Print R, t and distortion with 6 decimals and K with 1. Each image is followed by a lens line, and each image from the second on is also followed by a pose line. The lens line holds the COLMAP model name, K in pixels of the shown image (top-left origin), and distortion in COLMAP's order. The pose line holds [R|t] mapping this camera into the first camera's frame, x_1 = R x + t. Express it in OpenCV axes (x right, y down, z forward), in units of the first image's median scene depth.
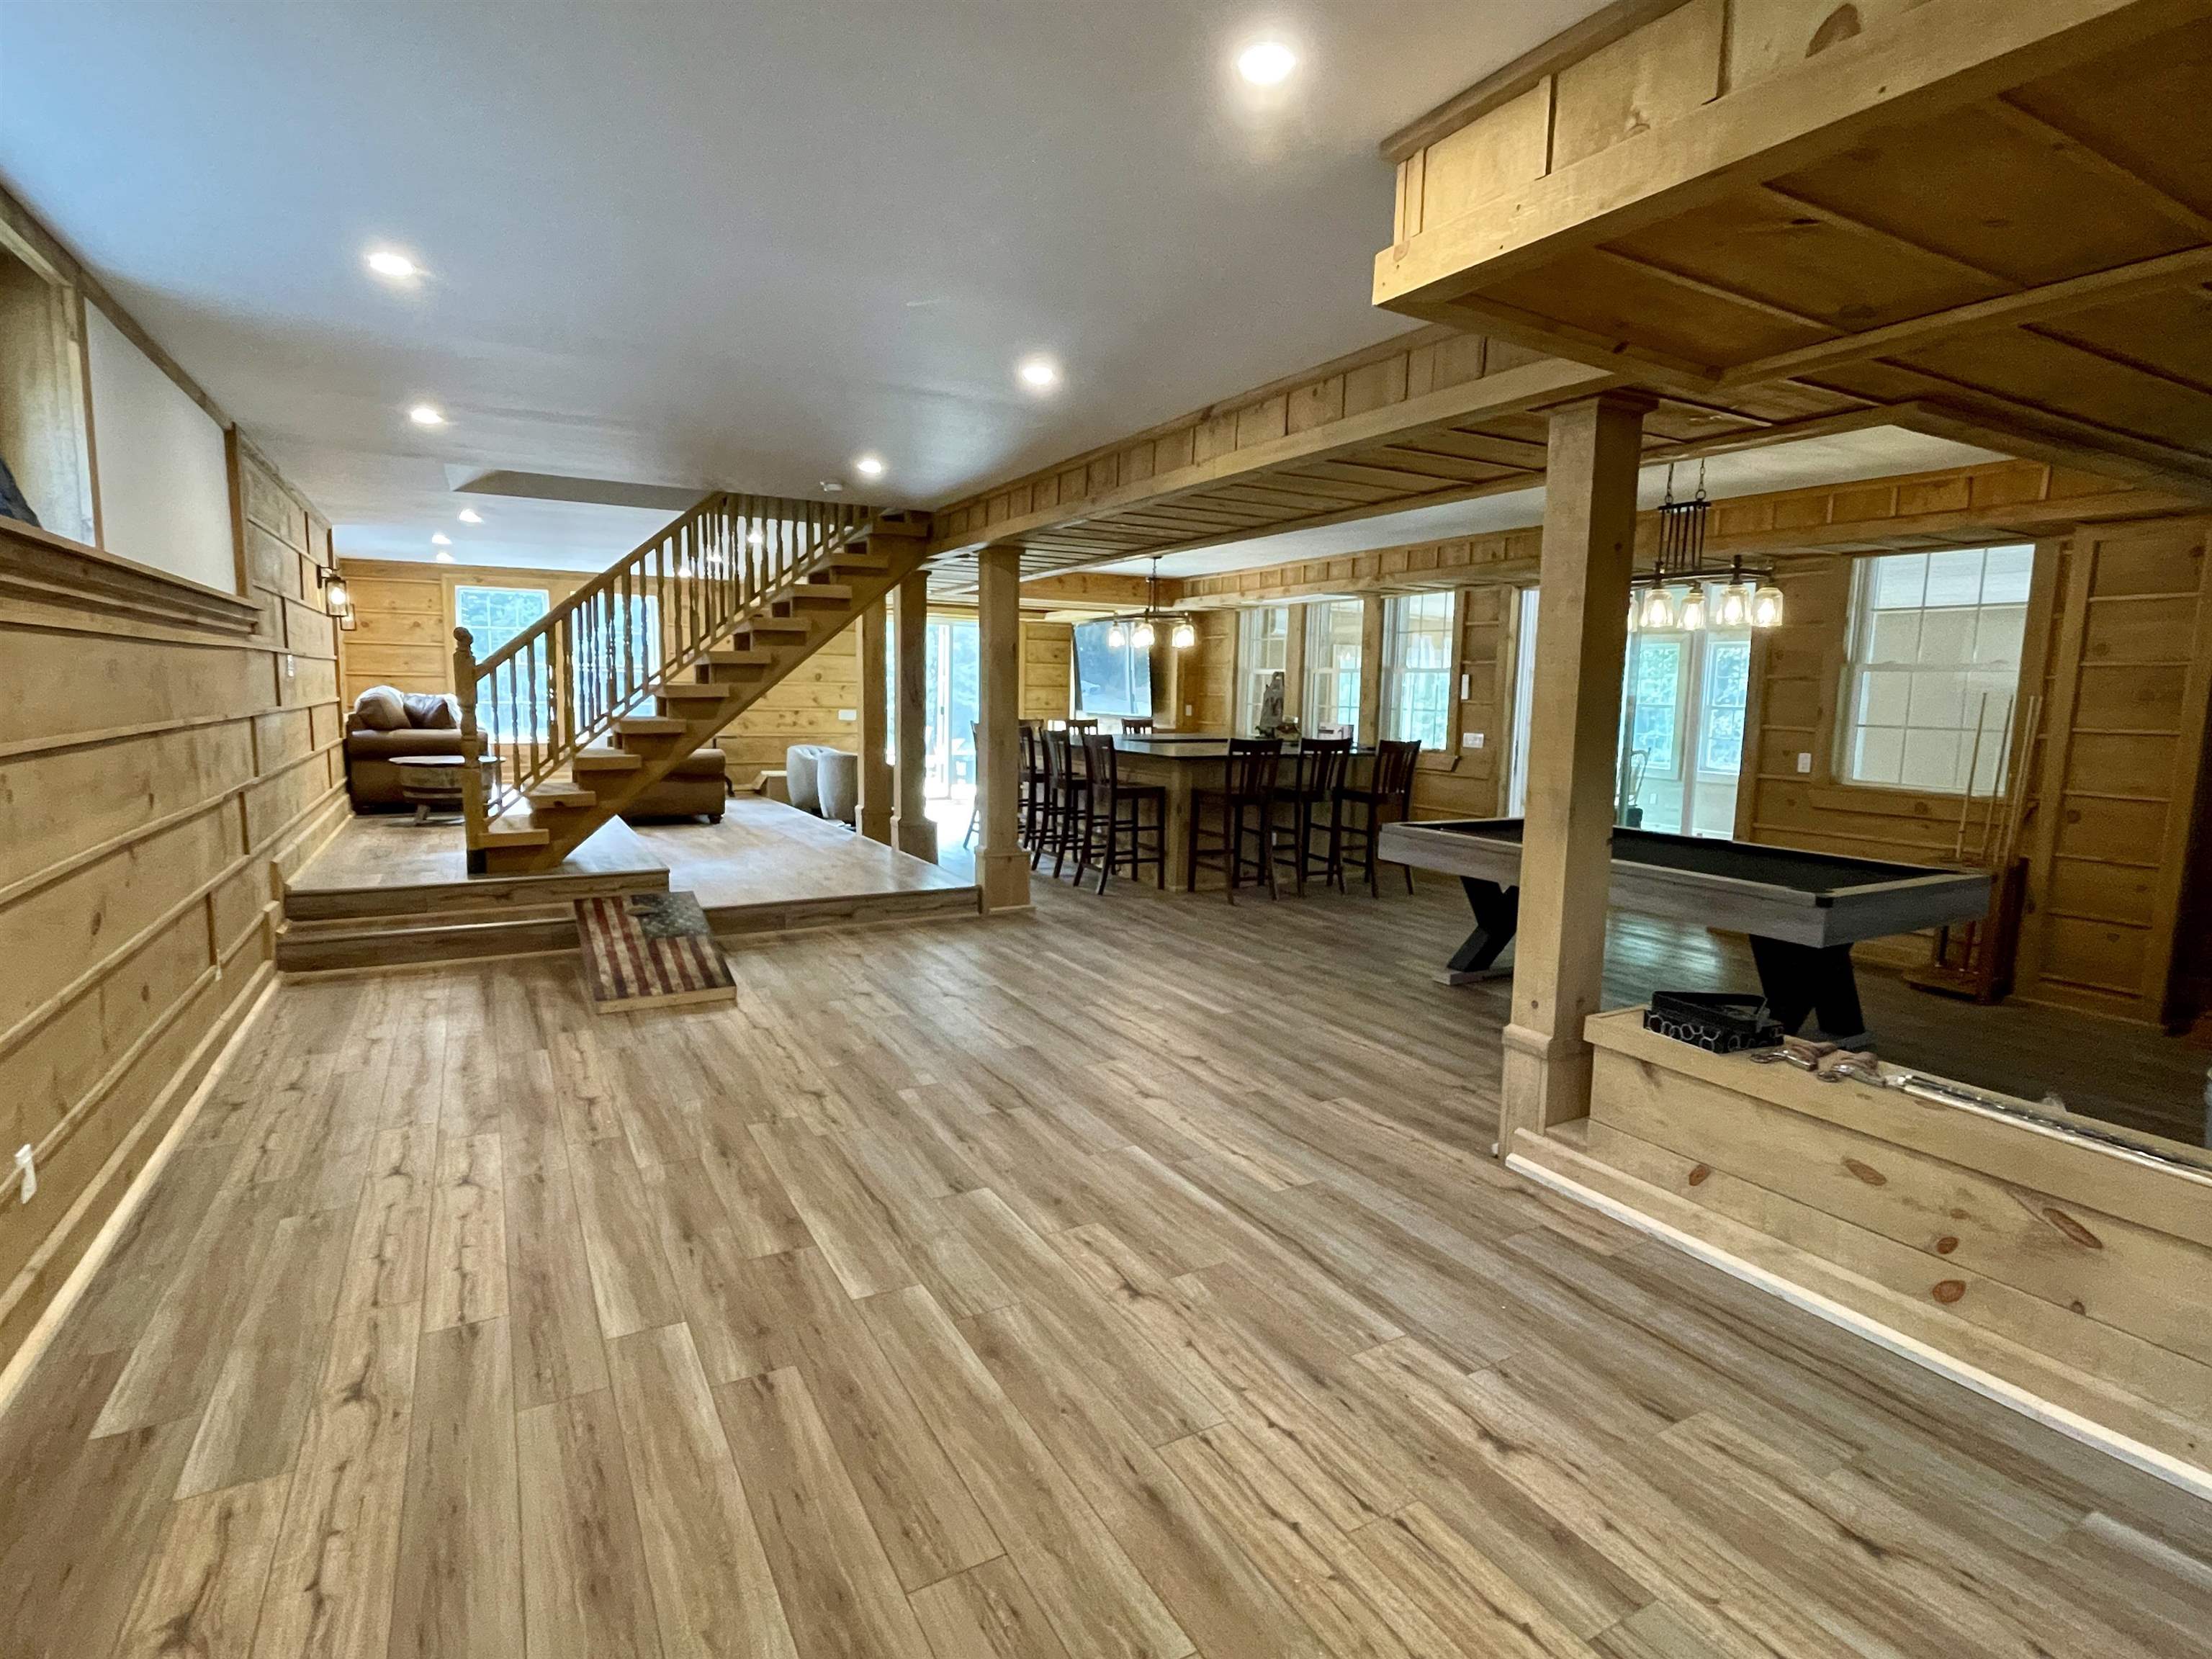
lens RADIAL K [[1124.7, 0, 1106.0], [0, 1124.7, 829.5], [0, 0, 1]] dist [-0.002310, -0.000564]
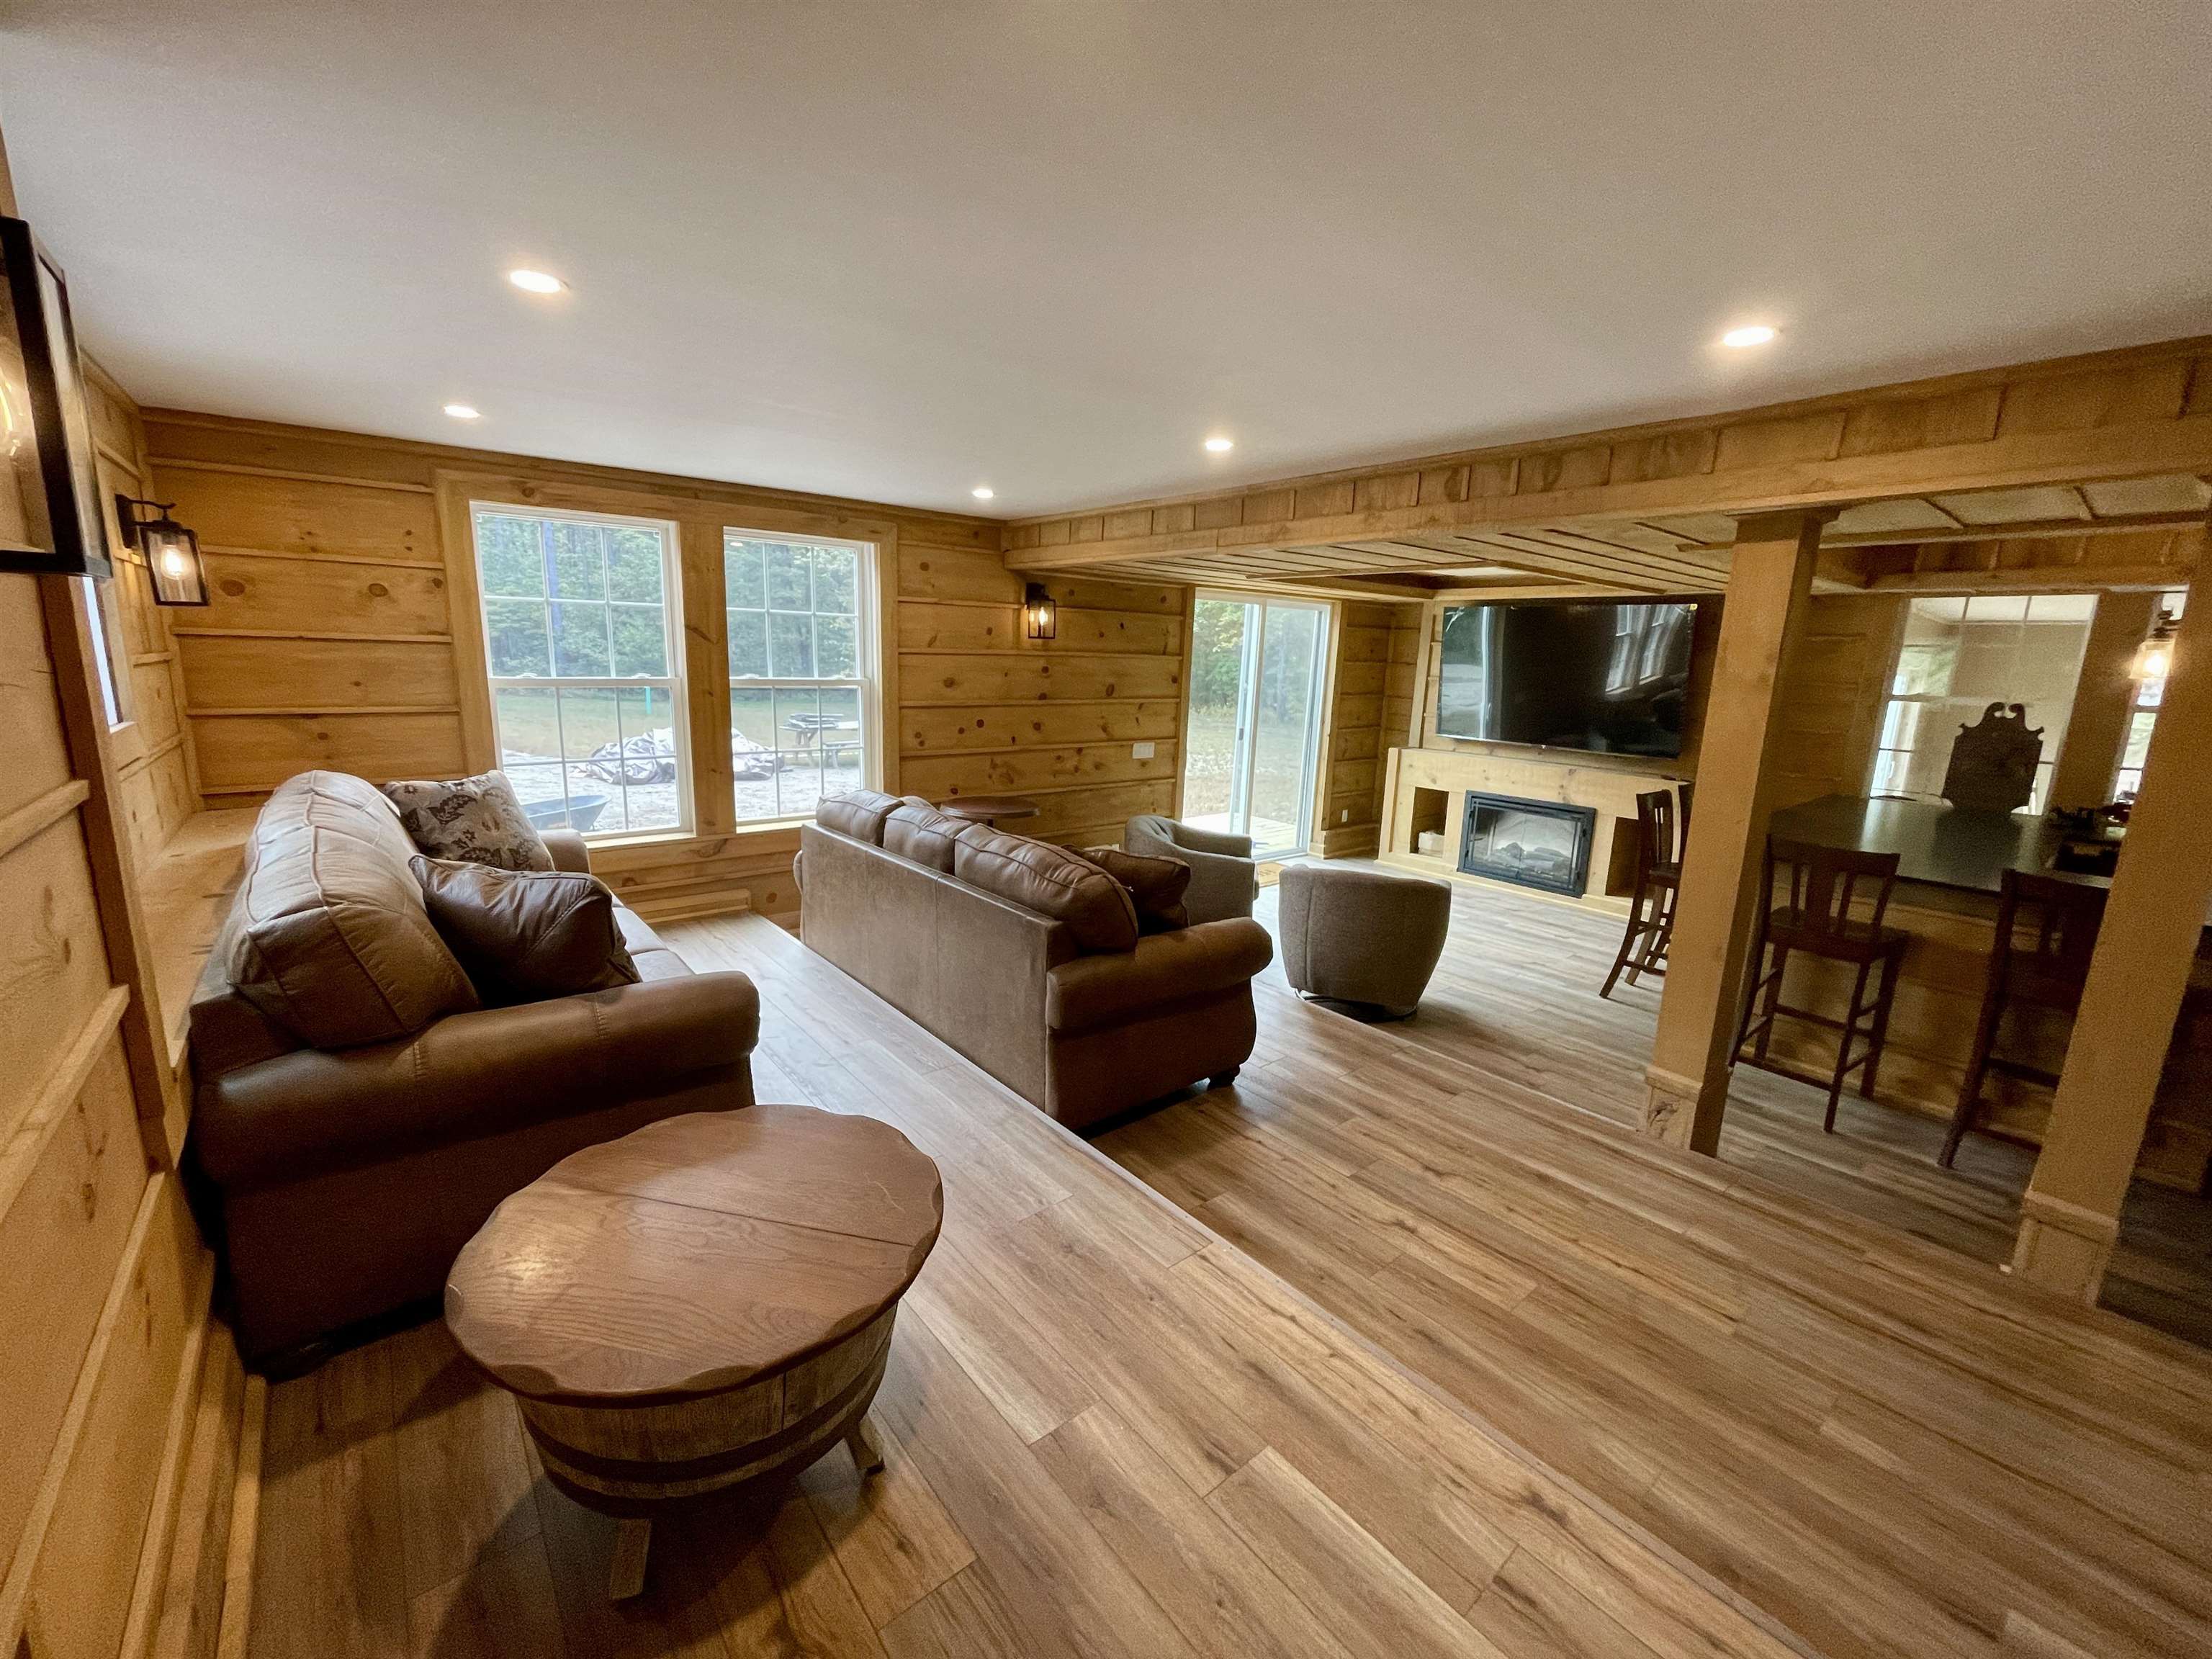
lens RADIAL K [[891.7, 0, 1106.0], [0, 891.7, 829.5], [0, 0, 1]] dist [0.000386, 0.000065]
pose [[0.982914, -0.024833, 0.182382, -0.409471], [0.010368, 0.996754, 0.079837, -0.117201], [-0.183773, -0.076582, 0.979981, 0.617714]]
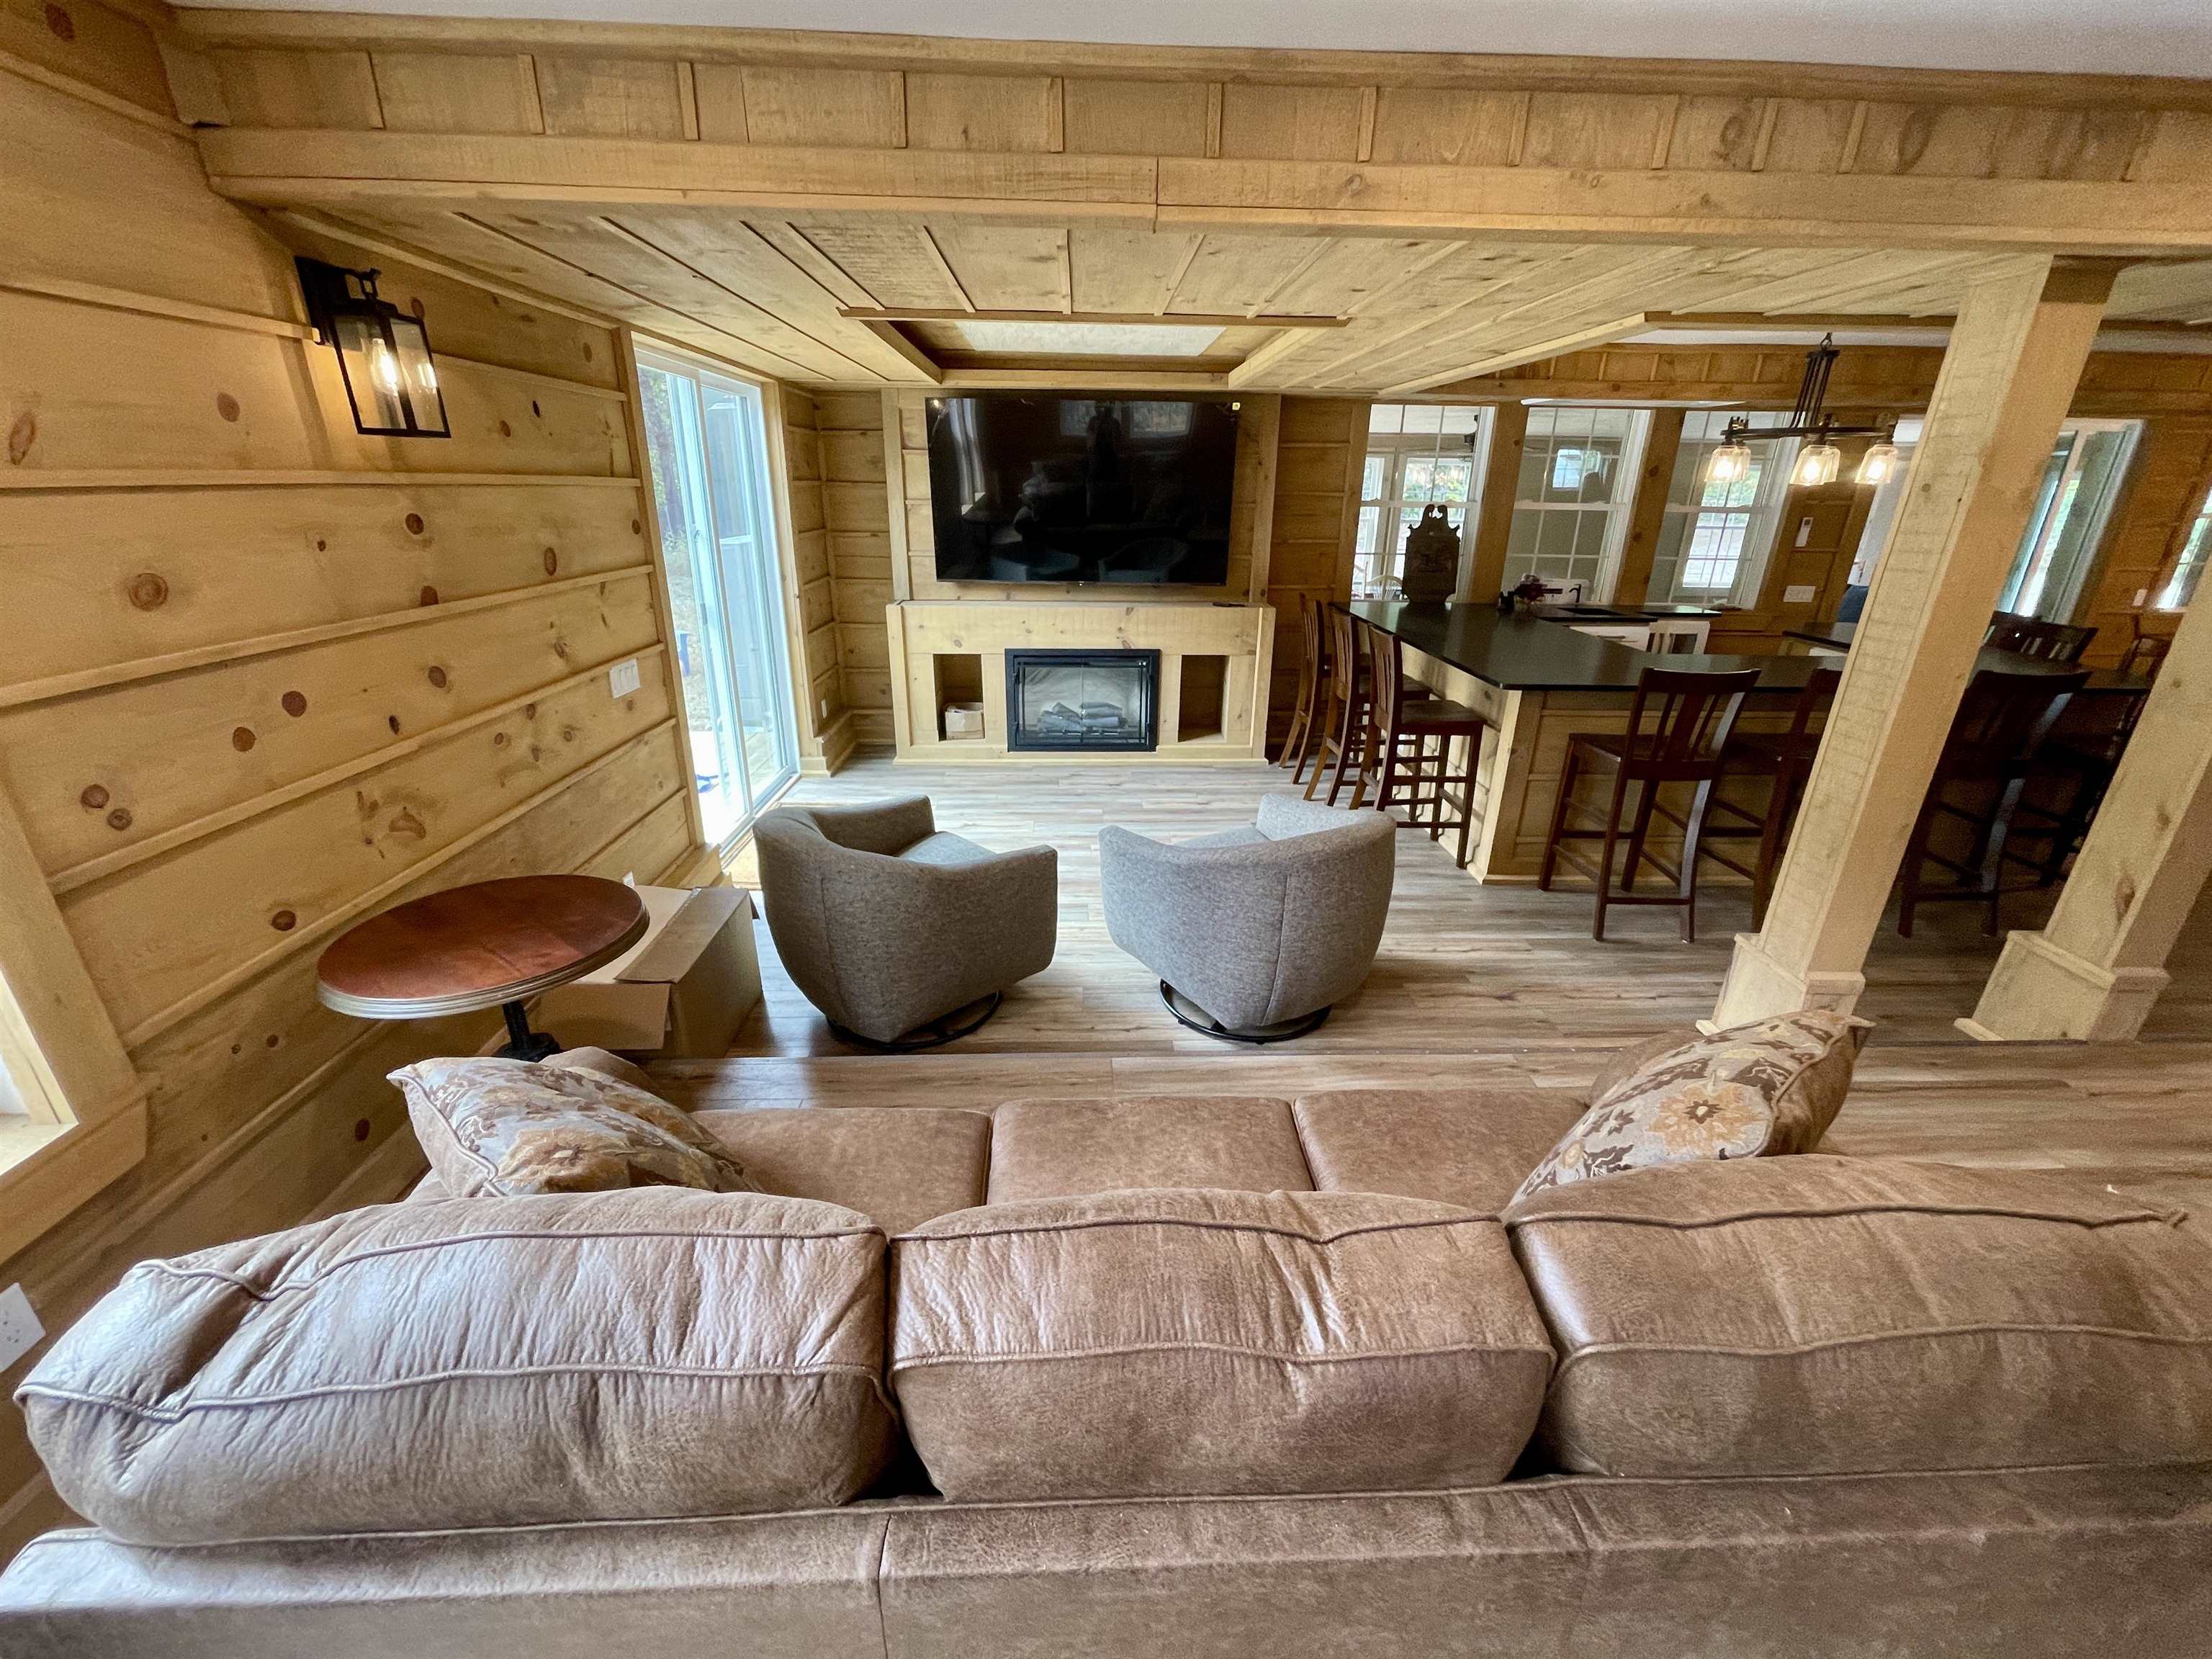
lens RADIAL K [[891.7, 0, 1106.0], [0, 891.7, 829.5], [0, 0, 1]] dist [0.000386, 0.000065]
pose [[0.454079, -0.335453, 0.825399, -0.464215], [0.106426, 0.940203, 0.323563, -0.153674], [-0.884582, -0.059079, 0.462627, 0.916669]]
